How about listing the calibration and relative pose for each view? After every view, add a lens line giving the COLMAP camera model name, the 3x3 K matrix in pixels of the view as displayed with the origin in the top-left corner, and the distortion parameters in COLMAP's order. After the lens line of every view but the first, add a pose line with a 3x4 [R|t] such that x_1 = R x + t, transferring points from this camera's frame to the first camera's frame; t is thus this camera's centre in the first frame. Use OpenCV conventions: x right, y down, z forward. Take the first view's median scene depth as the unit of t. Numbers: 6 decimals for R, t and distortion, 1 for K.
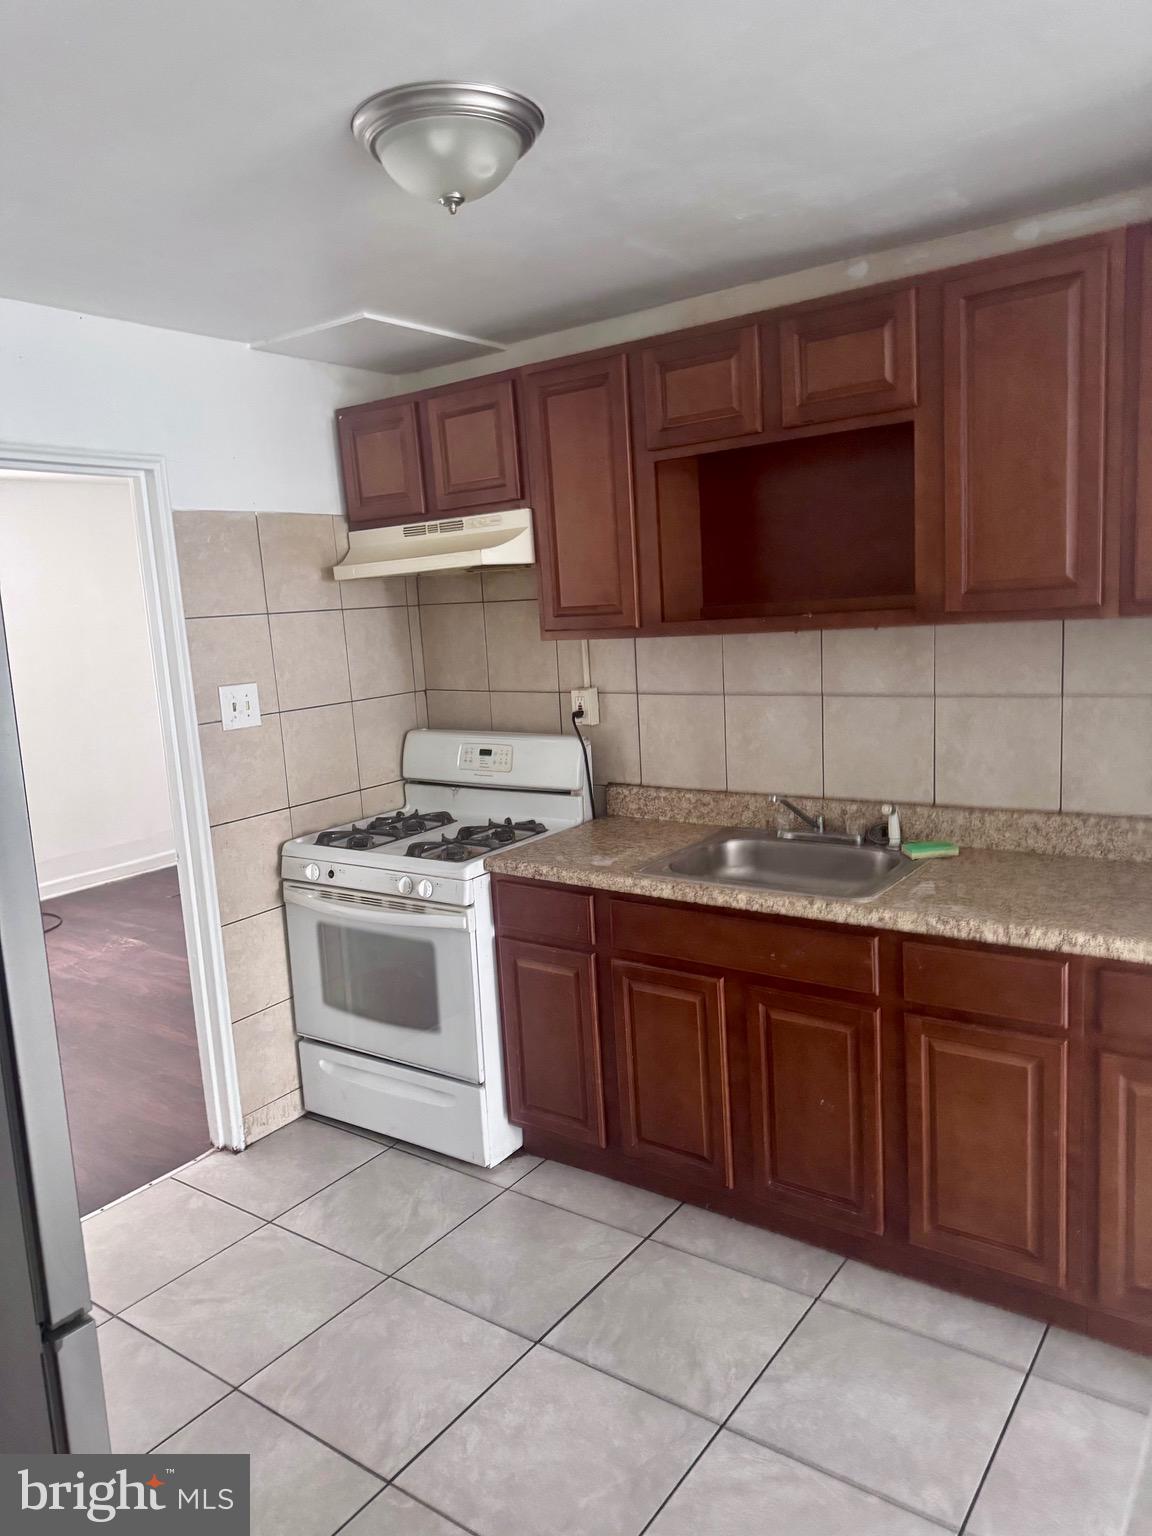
lens RADIAL K [[1083.7, 0, 572.7], [0, 1083.7, 769.0], [0, 0, 1]] dist [0.148280, -0.164579]
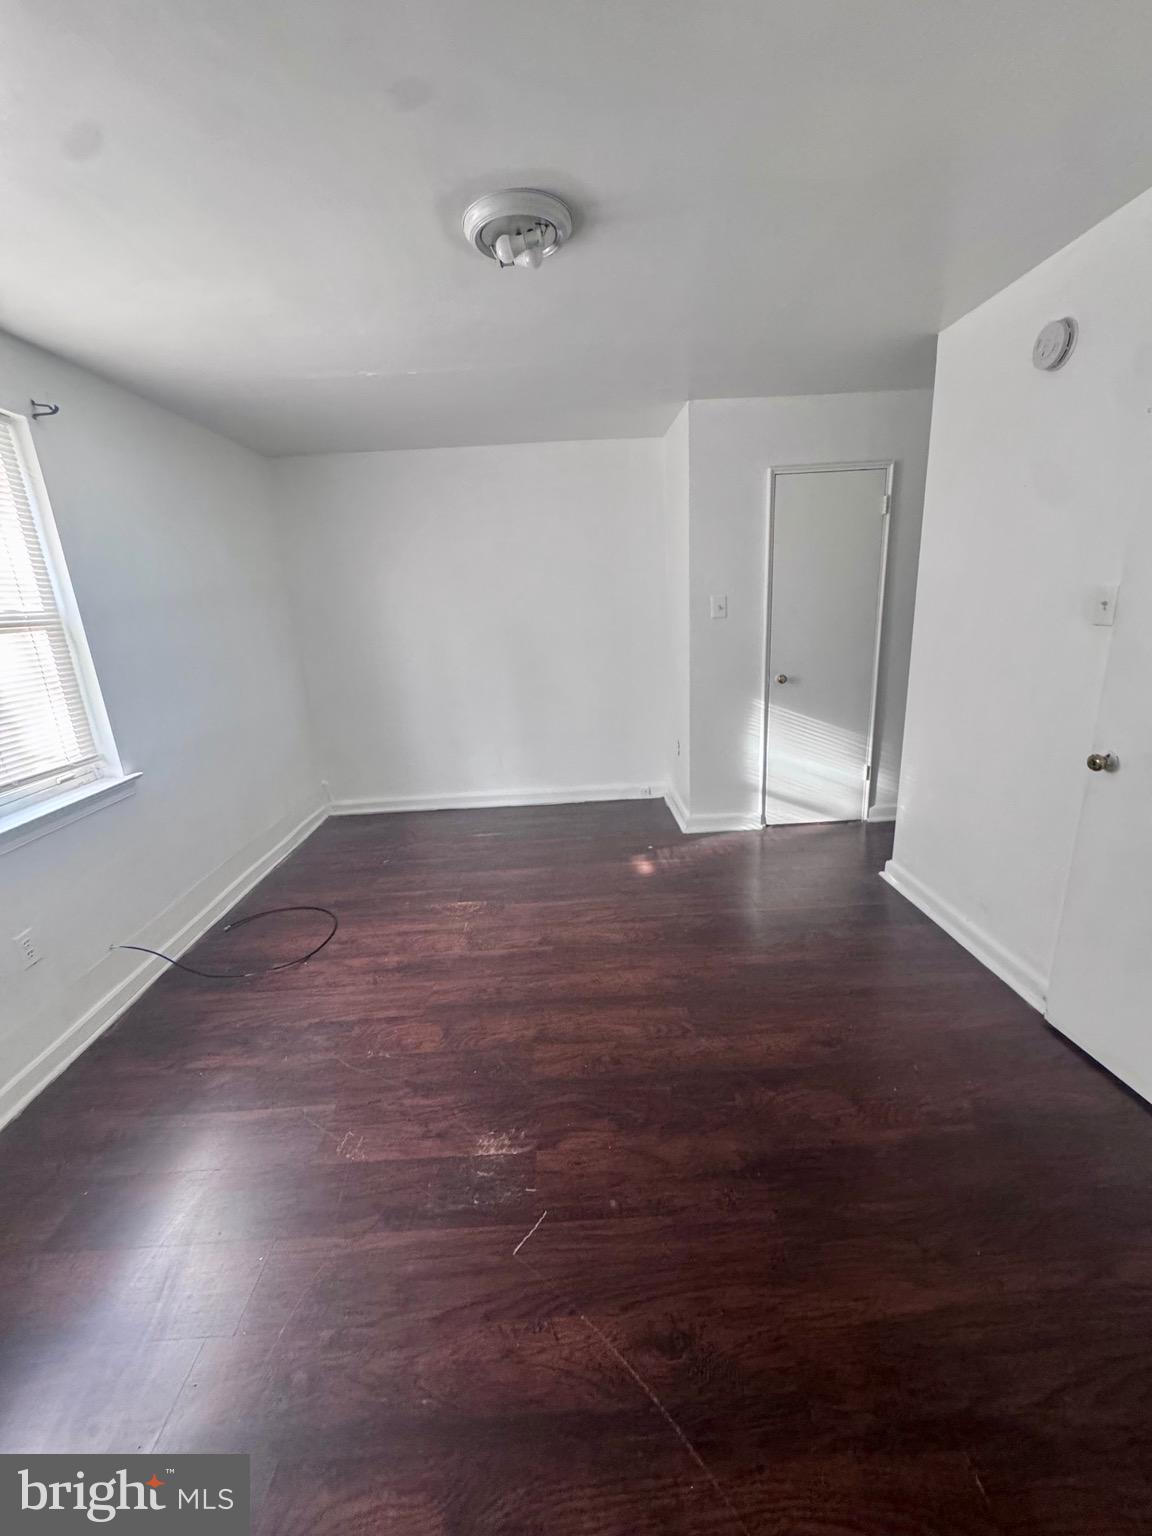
lens RADIAL K [[611.0, 0, 576.6], [0, 611.0, 769.8], [0, 0, 1]] dist [-0.002106, -0.000029]
pose [[0.786041, -0.154185, 0.598637, -0.627807], [0.109618, 0.987814, 0.110487, -0.009823], [-0.608377, -0.021226, 0.793364, 0.519653]]
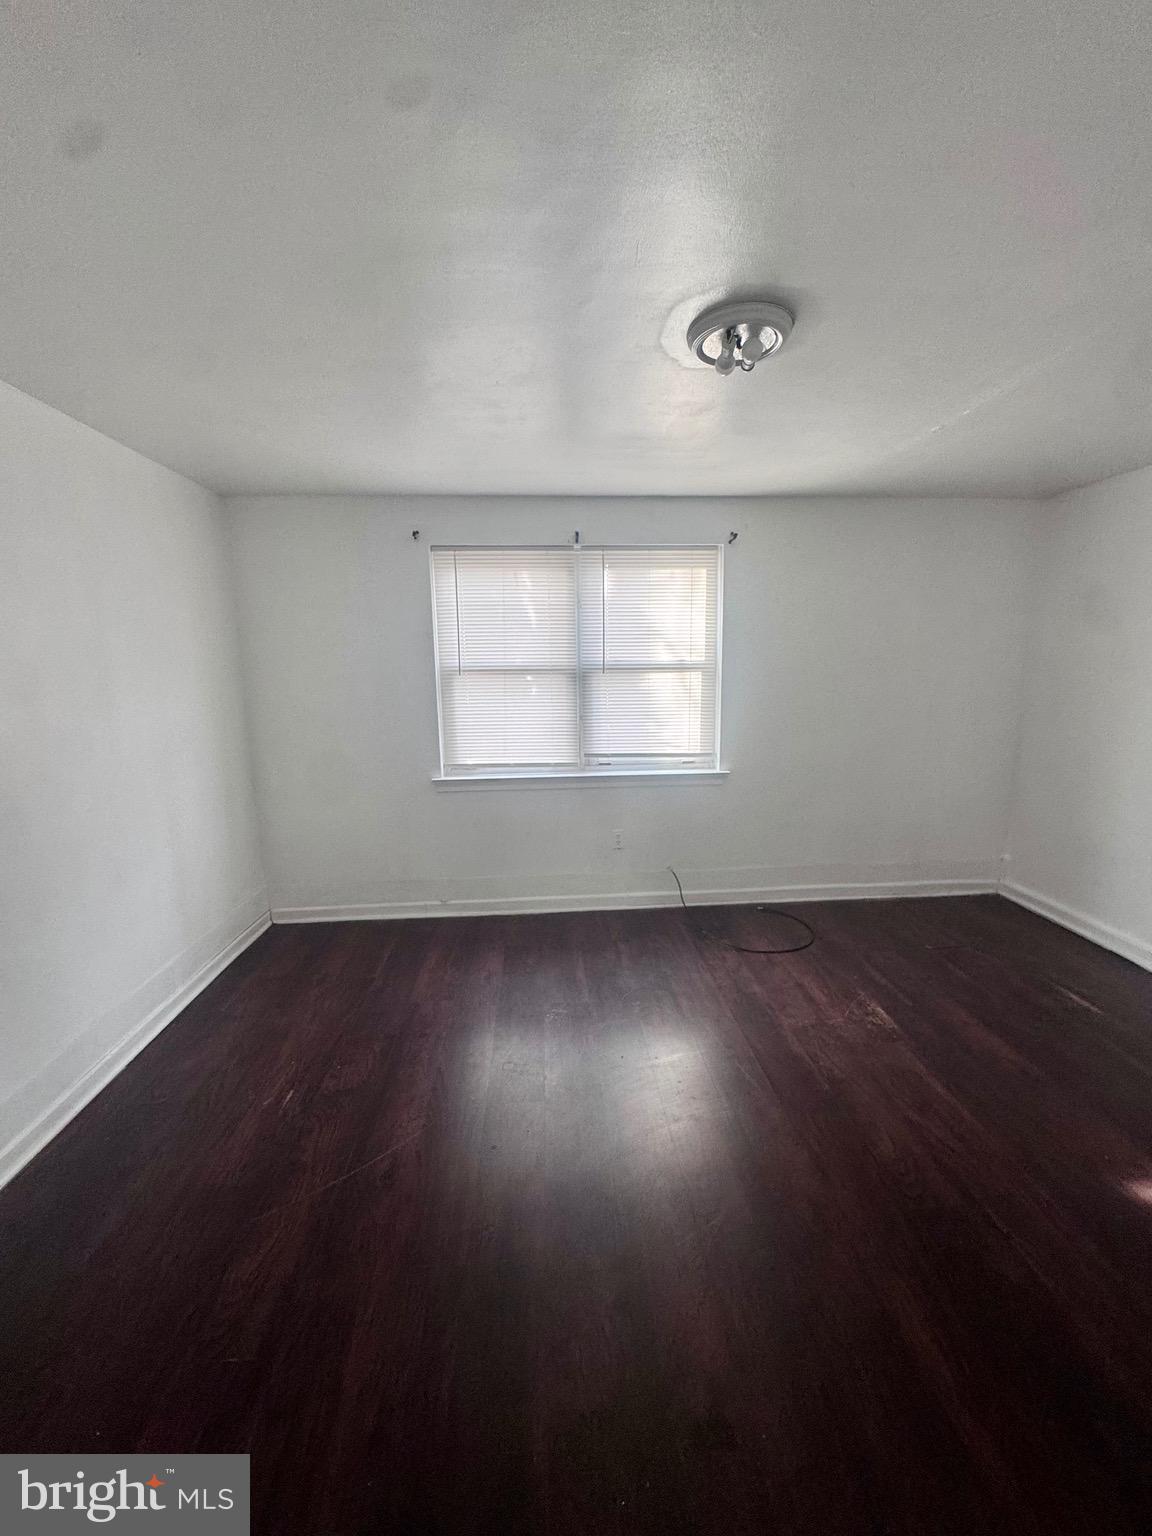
lens RADIAL K [[611.0, 0, 576.6], [0, 611.0, 769.8], [0, 0, 1]] dist [-0.002106, -0.000029]
pose [[0.645849, 0.178688, -0.742260, -0.238341], [-0.145023, 0.983237, 0.110513, -0.042928], [0.749565, 0.036270, 0.660936, 0.519450]]
